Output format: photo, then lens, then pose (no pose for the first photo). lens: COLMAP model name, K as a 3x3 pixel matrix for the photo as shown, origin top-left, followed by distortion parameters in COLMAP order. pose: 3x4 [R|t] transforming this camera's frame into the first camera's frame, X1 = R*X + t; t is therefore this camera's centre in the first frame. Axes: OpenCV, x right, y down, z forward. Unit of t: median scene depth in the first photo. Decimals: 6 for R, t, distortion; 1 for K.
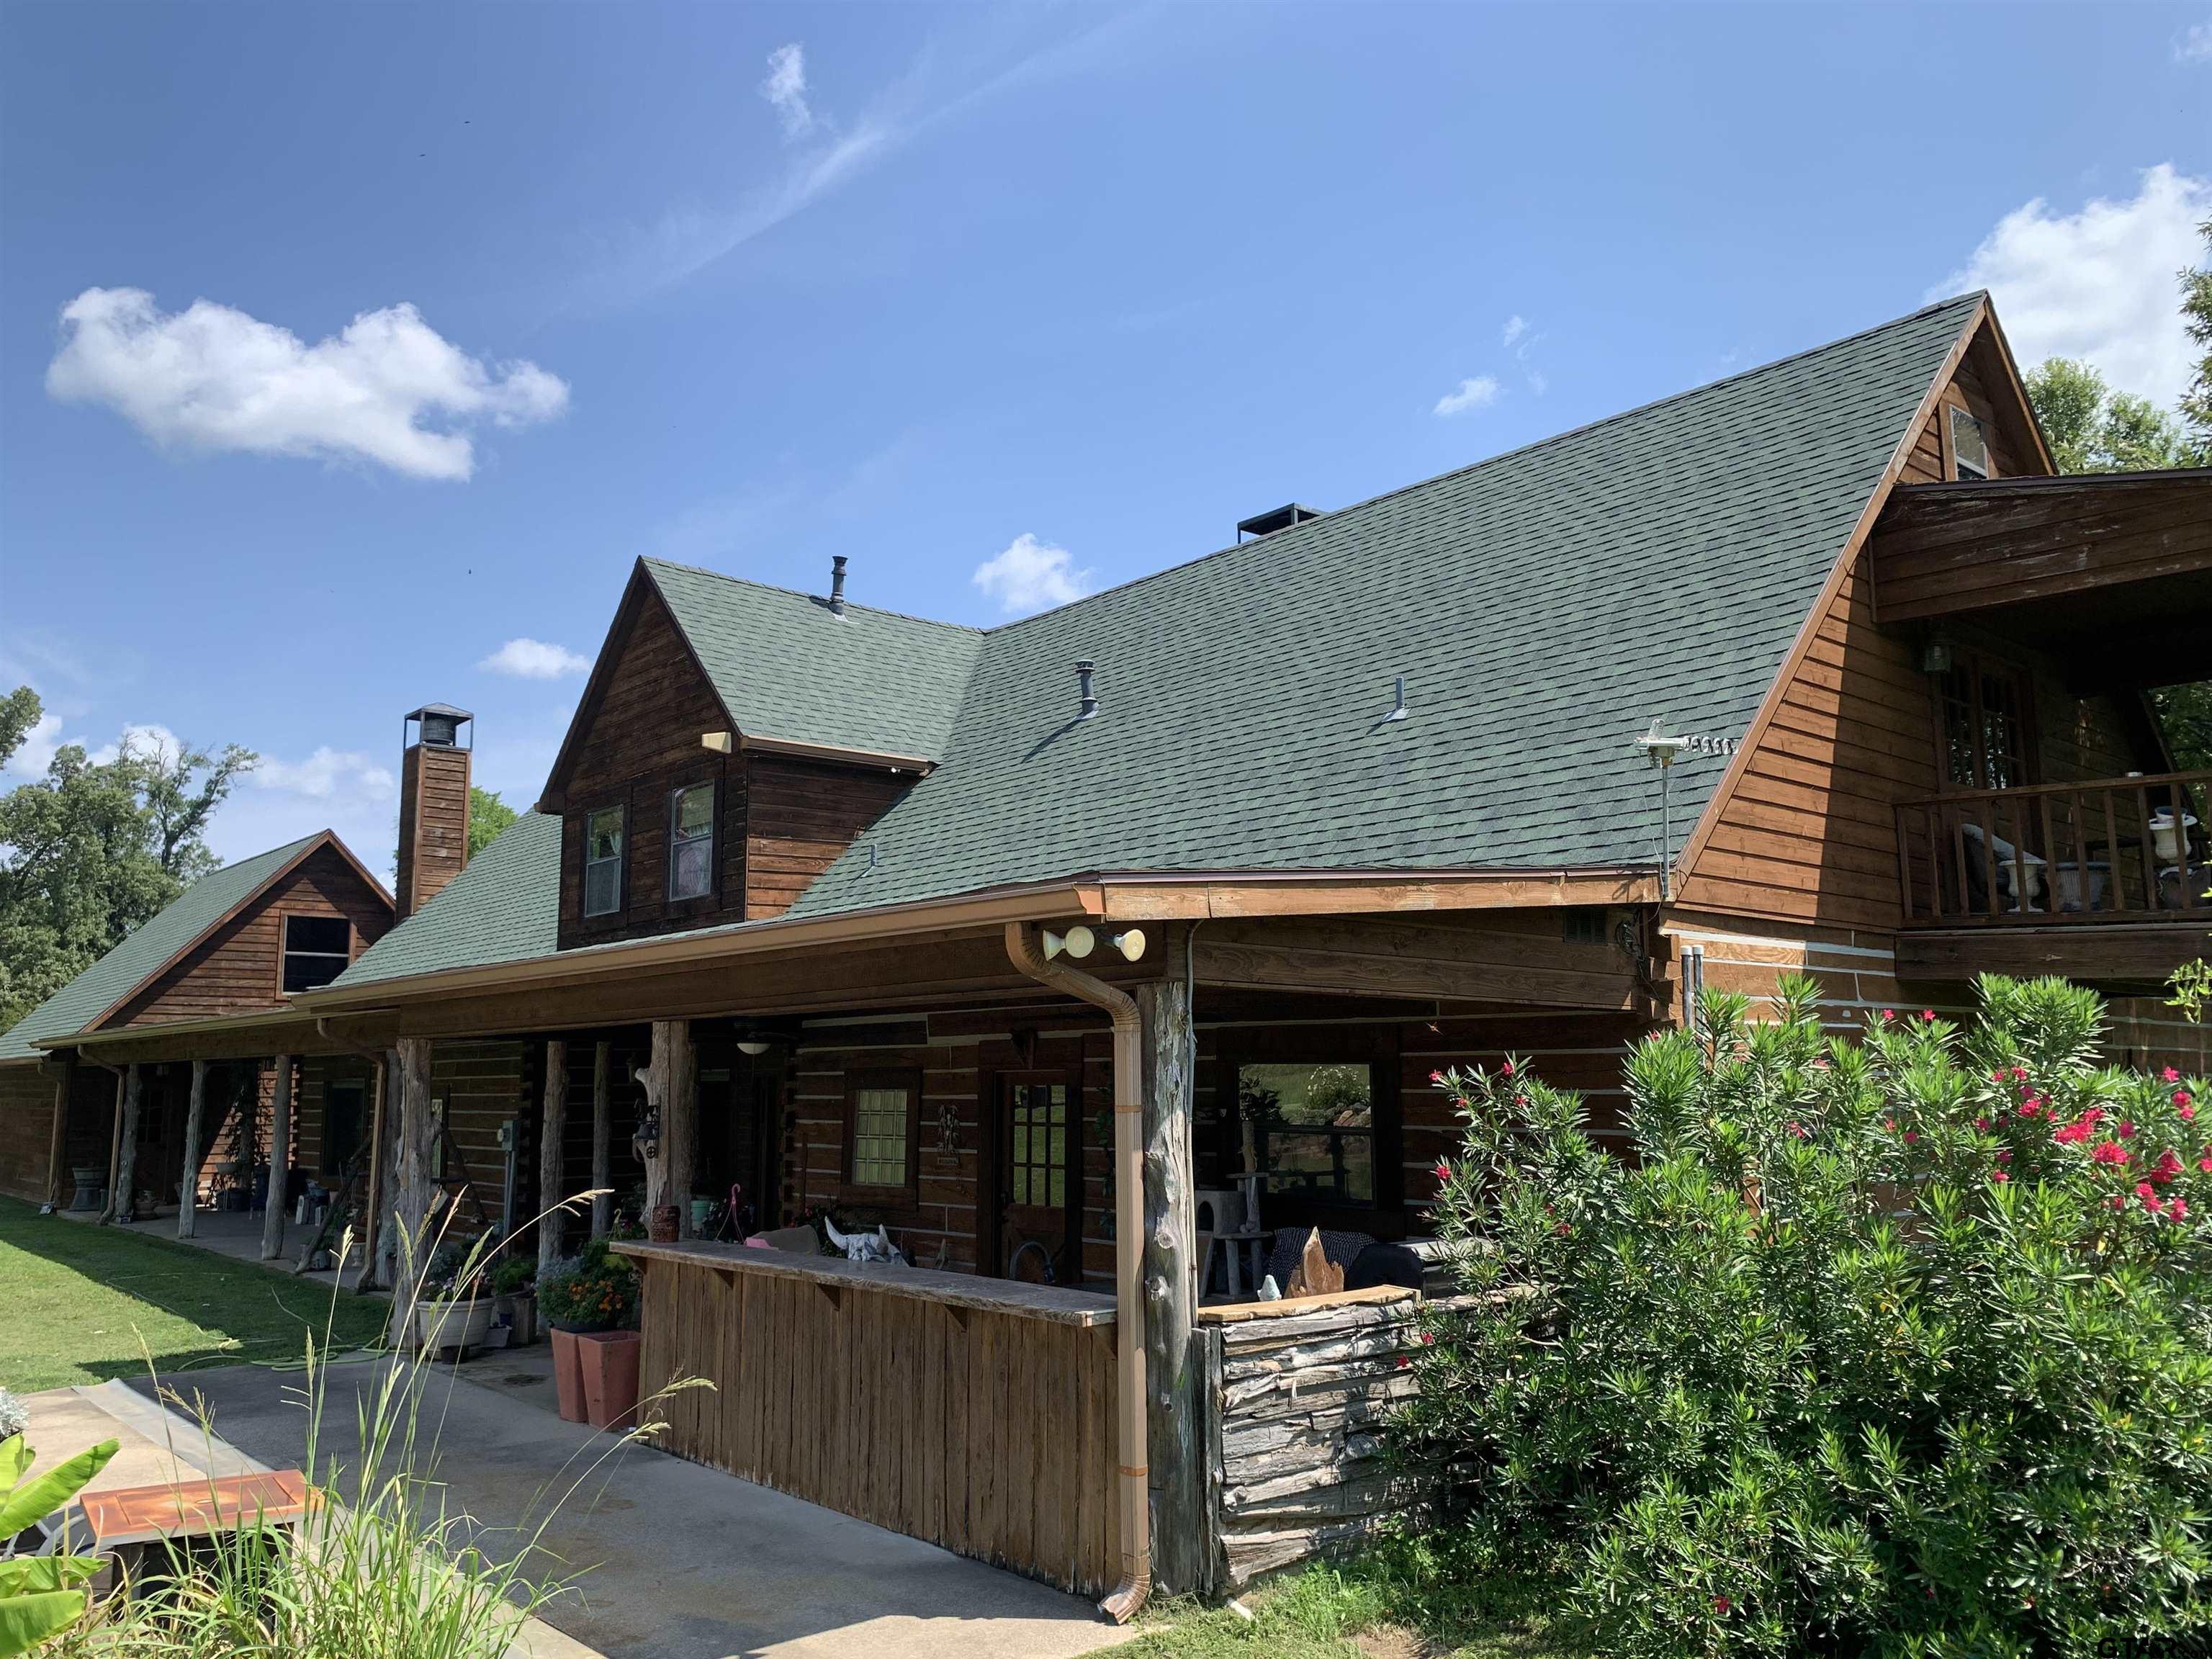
lens RADIAL K [[1672.1, 0, 1089.7], [0, 1672.1, 827.1], [0, 0, 1]] dist [0.011527, -0.030702]
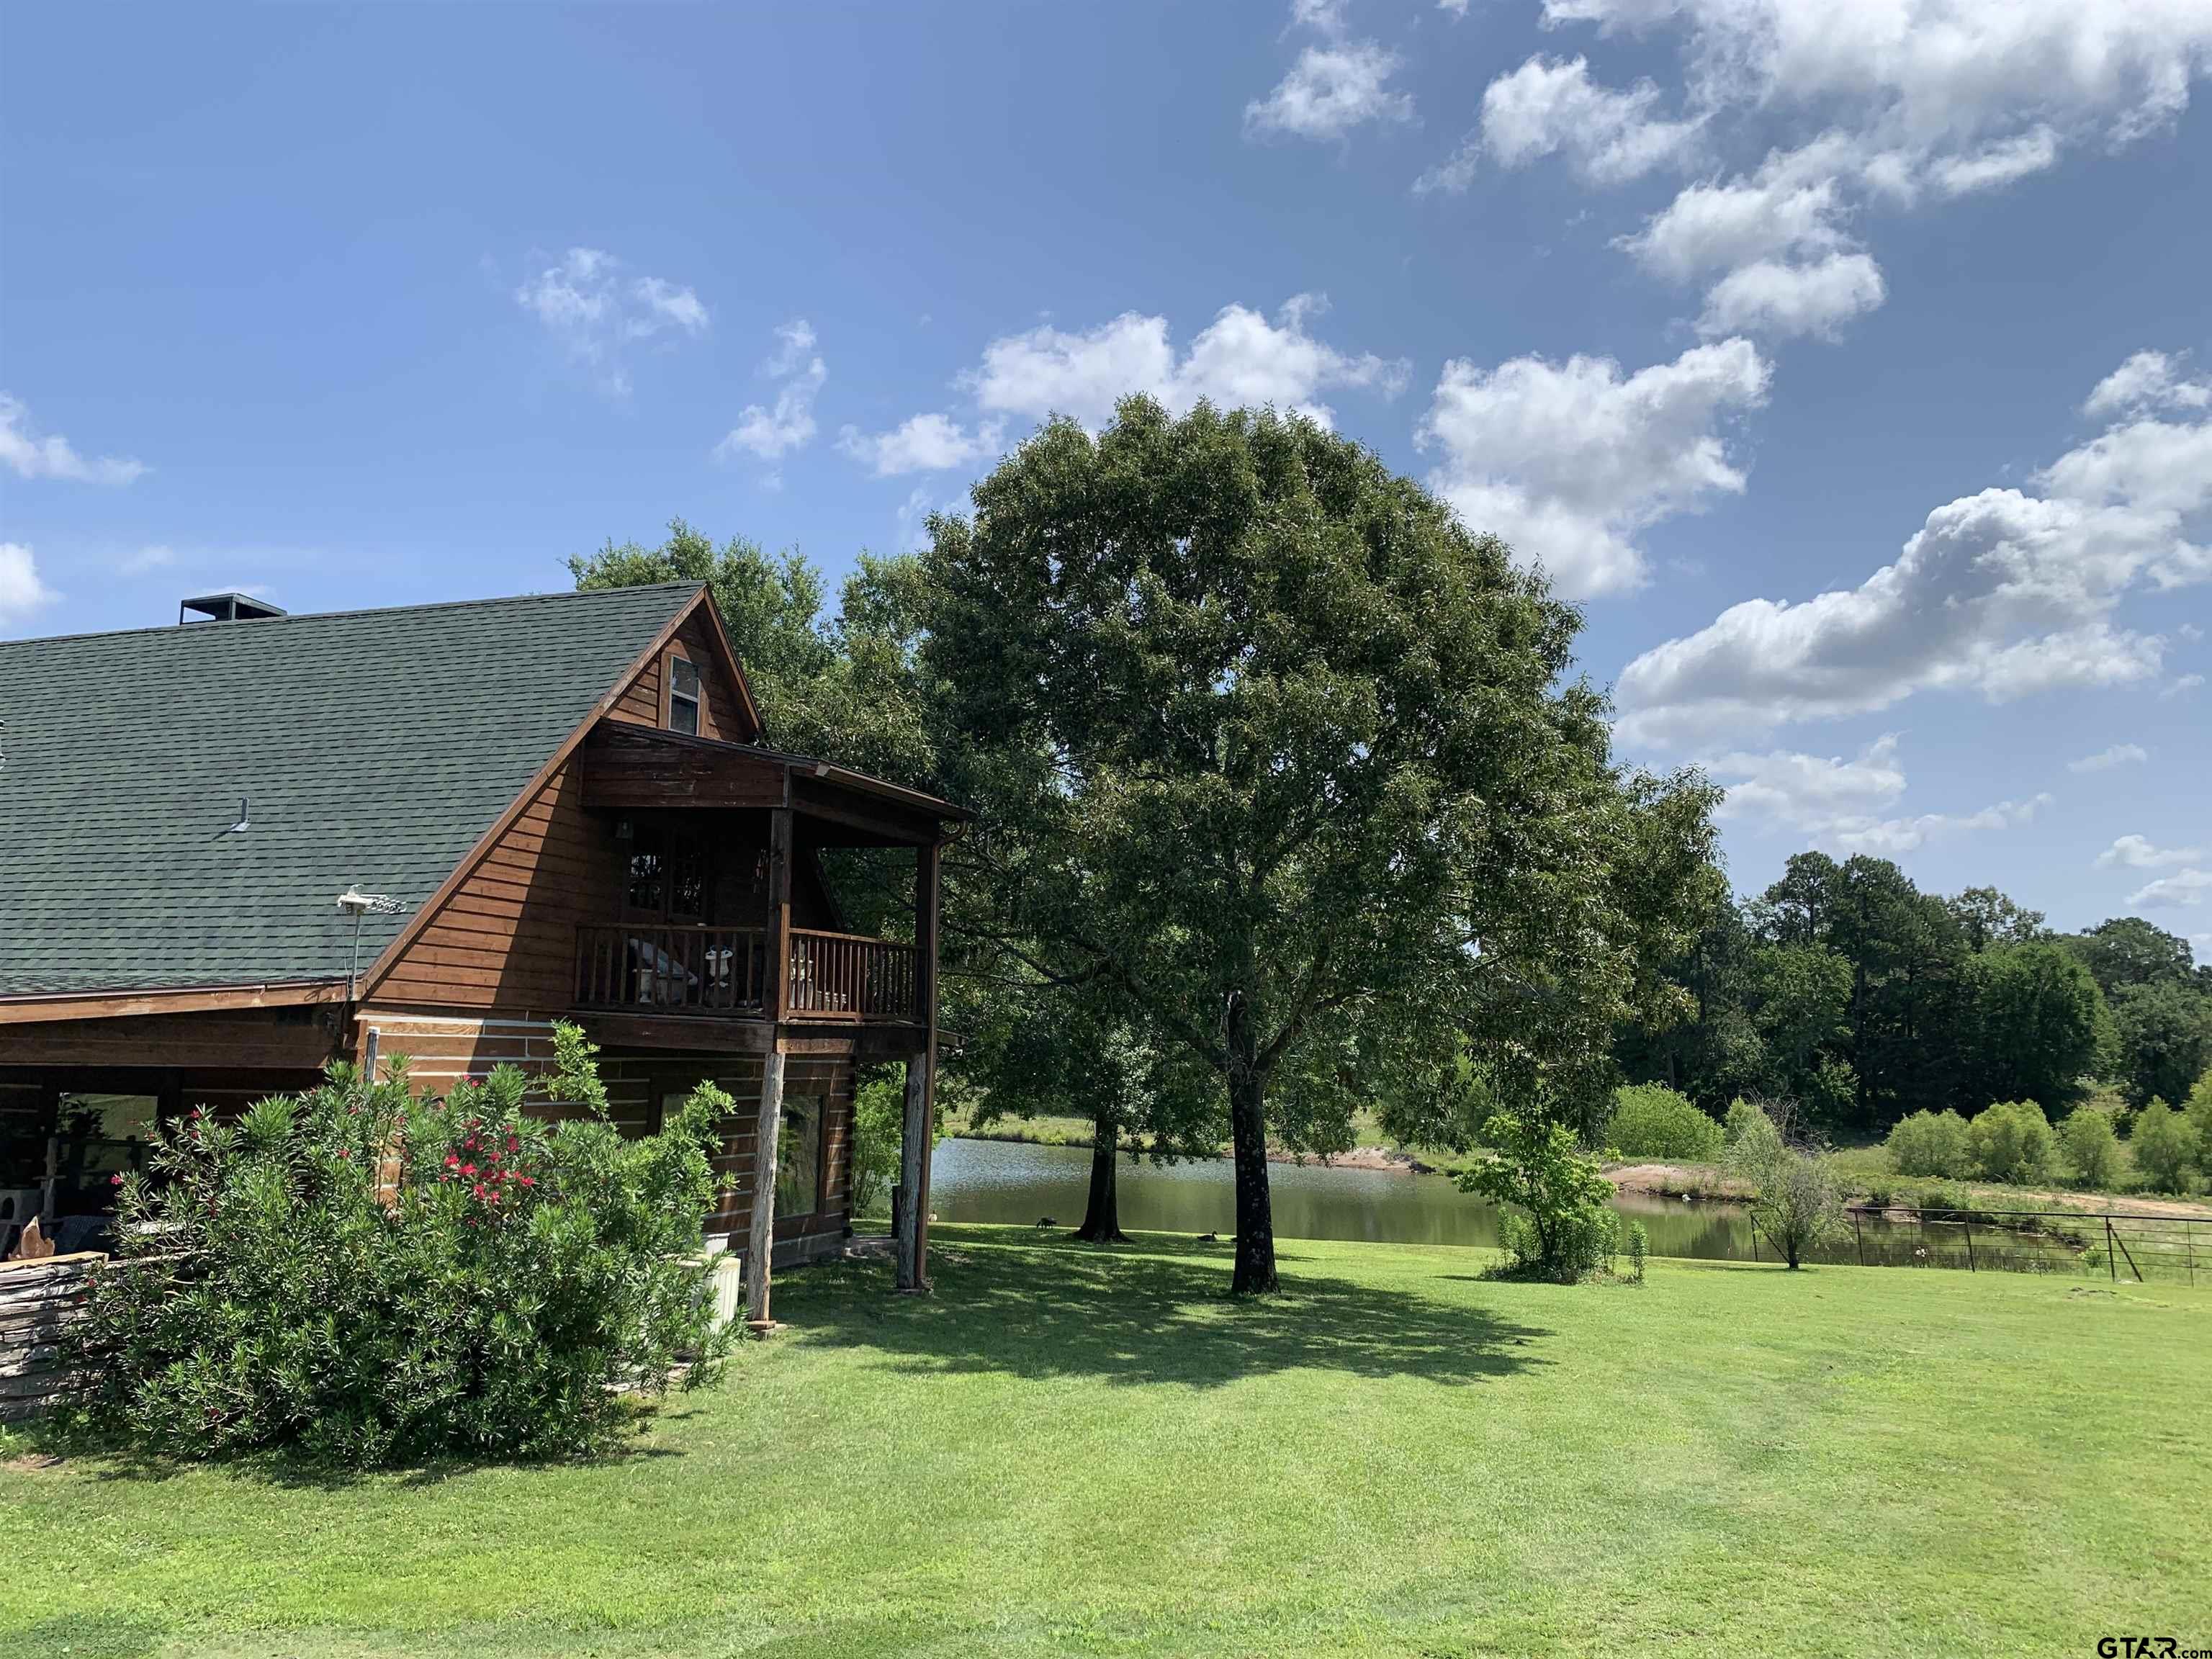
lens RADIAL K [[1672.1, 0, 1123.3], [0, 1672.1, 817.7], [0, 0, 1]] dist [0.011527, -0.030702]
pose [[0.853216, 0.089272, 0.513860, 0.121029], [-0.094802, 0.995375, -0.015515, -0.146577], [-0.512869, -0.035477, 0.857733, -0.608029]]
